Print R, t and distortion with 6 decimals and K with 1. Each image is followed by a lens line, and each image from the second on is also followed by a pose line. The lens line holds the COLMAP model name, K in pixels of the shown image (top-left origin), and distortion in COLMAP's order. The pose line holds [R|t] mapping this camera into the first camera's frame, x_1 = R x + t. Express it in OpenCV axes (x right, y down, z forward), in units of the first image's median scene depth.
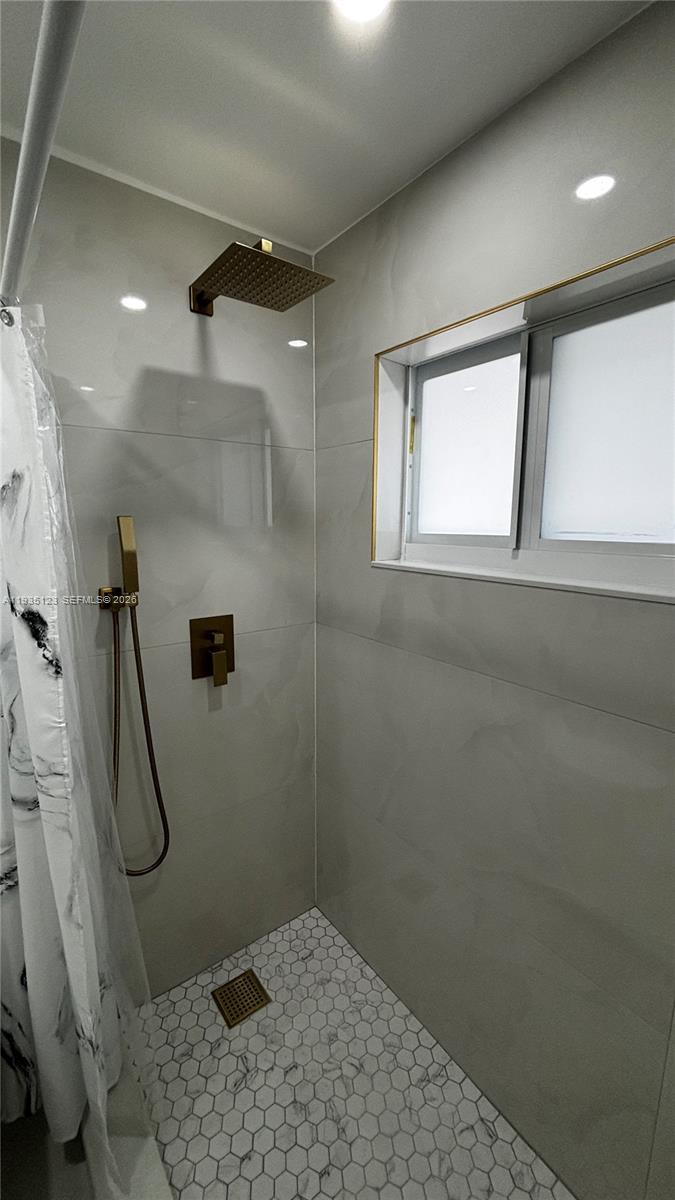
lens RADIAL K [[479.8, 0, 337.3], [0, 479.8, 595.2], [0, 0, 1]] dist [-0.002940, -0.000883]
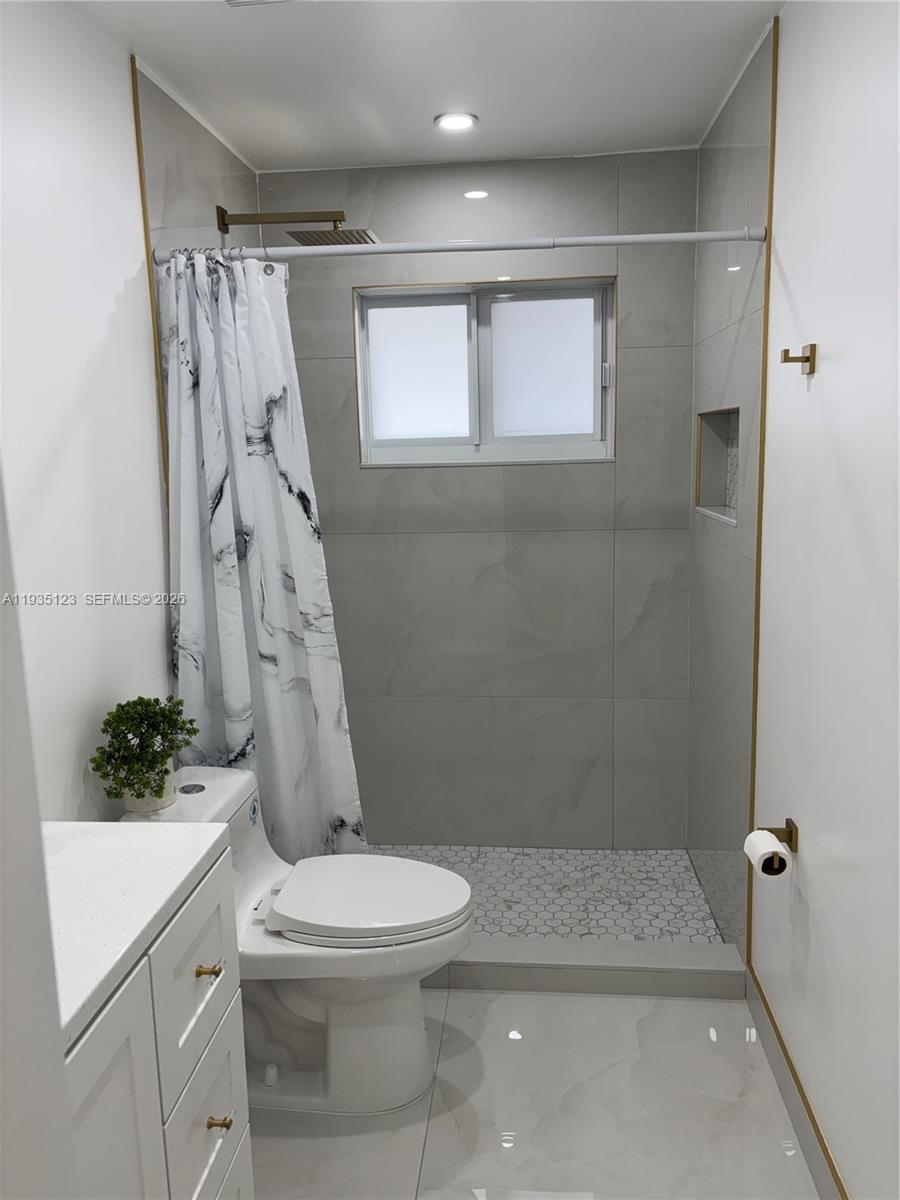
lens RADIAL K [[940.3, 0, 453.1], [0, 940.3, 602.8], [0, 0, 1]] dist [0.011433, -0.022770]
pose [[0.665917, -0.145128, 0.731773, -1.854756], [0.148647, 0.987039, 0.060484, 0.194144], [-0.731067, 0.068499, 0.678859, -0.838237]]
